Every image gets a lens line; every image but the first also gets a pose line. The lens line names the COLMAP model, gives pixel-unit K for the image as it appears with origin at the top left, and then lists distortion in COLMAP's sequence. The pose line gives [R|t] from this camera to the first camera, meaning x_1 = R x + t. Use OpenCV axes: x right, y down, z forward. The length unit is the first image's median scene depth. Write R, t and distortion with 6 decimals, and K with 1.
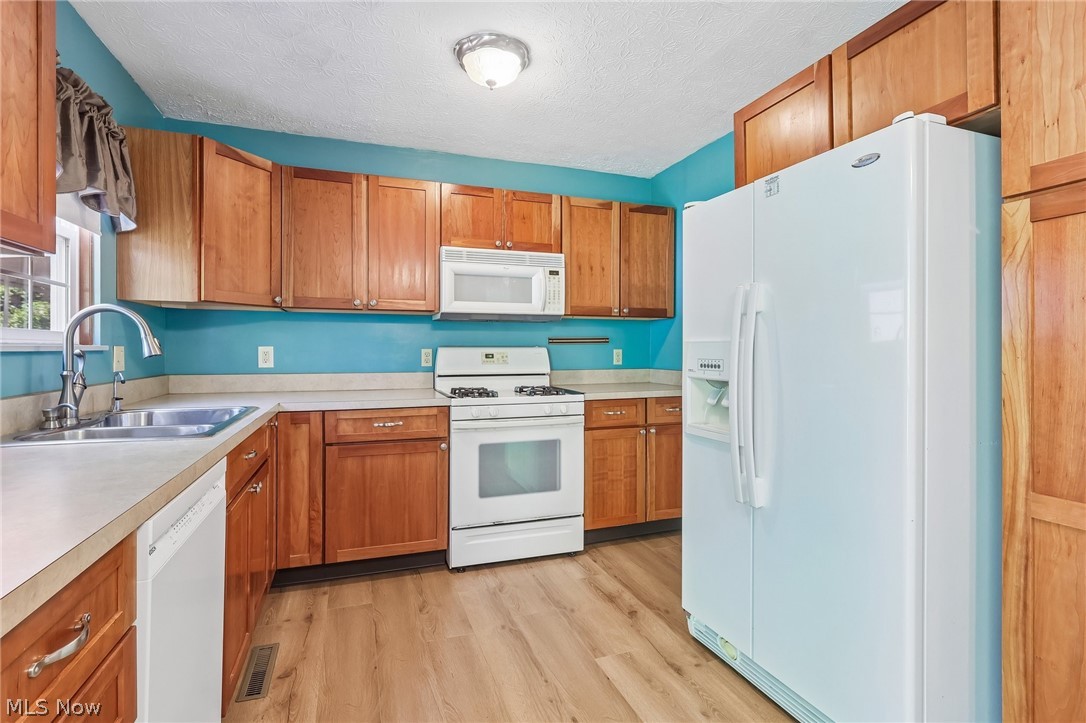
lens RADIAL K [[521.4, 0, 544.8], [0, 521.4, 355.2], [0, 0, 1]] dist [-0.006044, 0.001102]
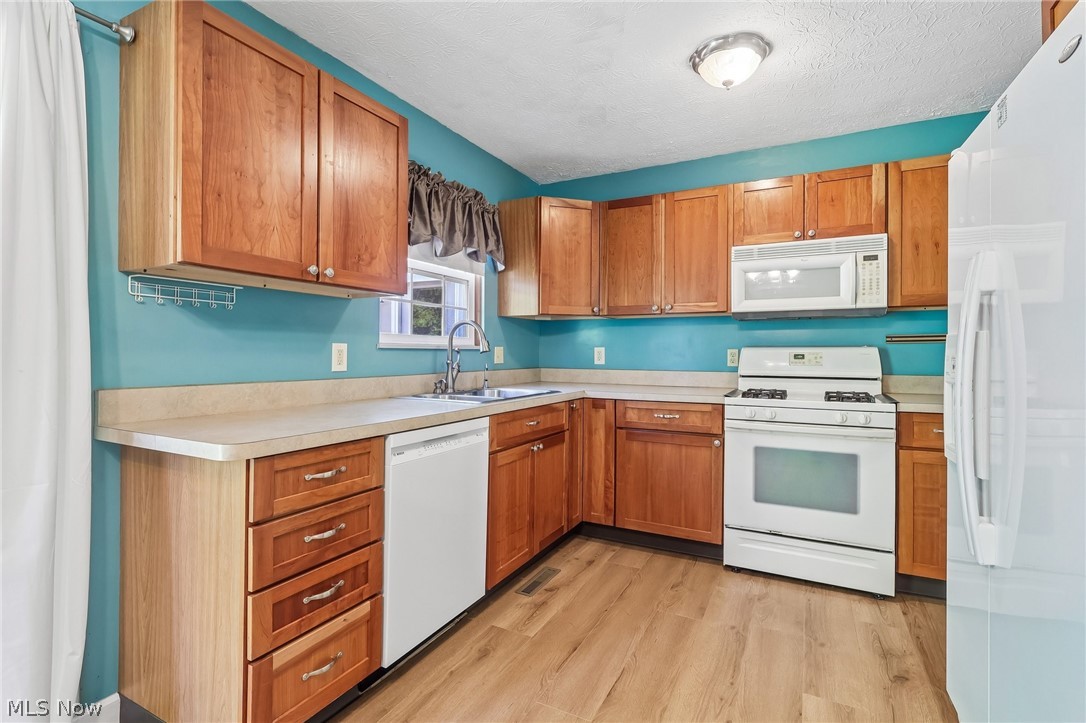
lens RADIAL K [[521.4, 0, 524.9], [0, 521.4, 356.7], [0, 0, 1]] dist [-0.006044, 0.001102]
pose [[0.667789, 0.007700, -0.744310, 0.316377], [-0.012612, 0.999920, -0.000971, 0.010586], [0.744243, 0.010036, 0.667833, 0.032487]]
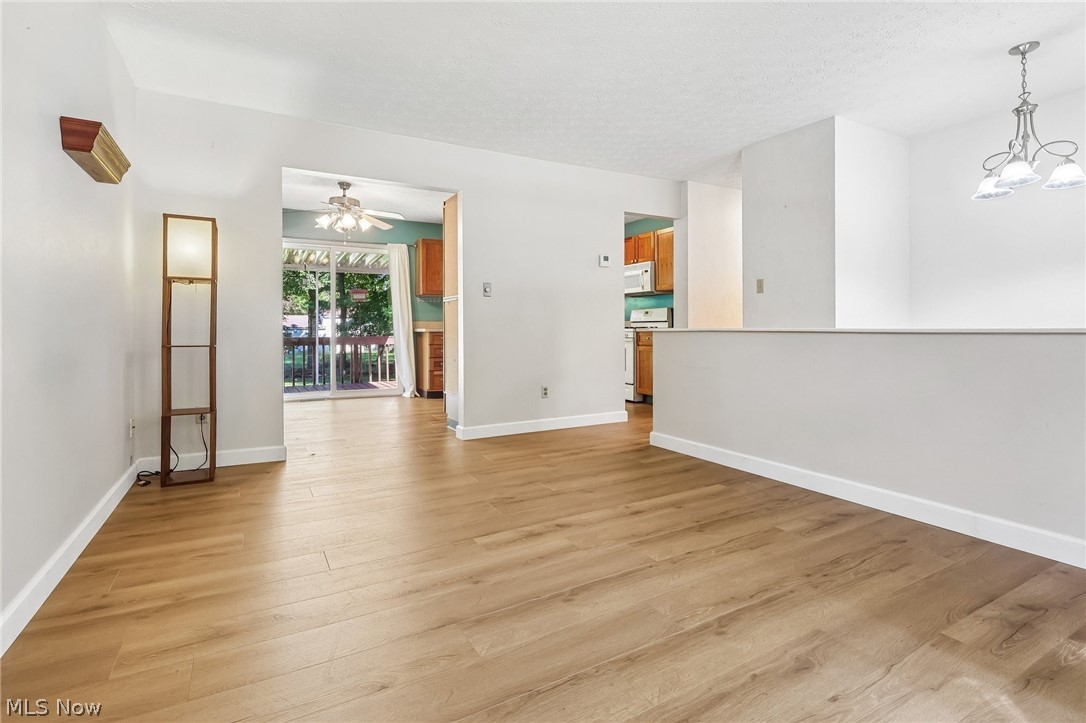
lens RADIAL K [[521.4, 0, 523.6], [0, 521.4, 338.0], [0, 0, 1]] dist [-0.006044, 0.001102]
pose [[0.139633, 0.014790, -0.990093, 2.358328], [-0.006449, 0.999881, 0.014027, 0.096250], [0.990182, 0.004426, 0.139711, 0.263629]]
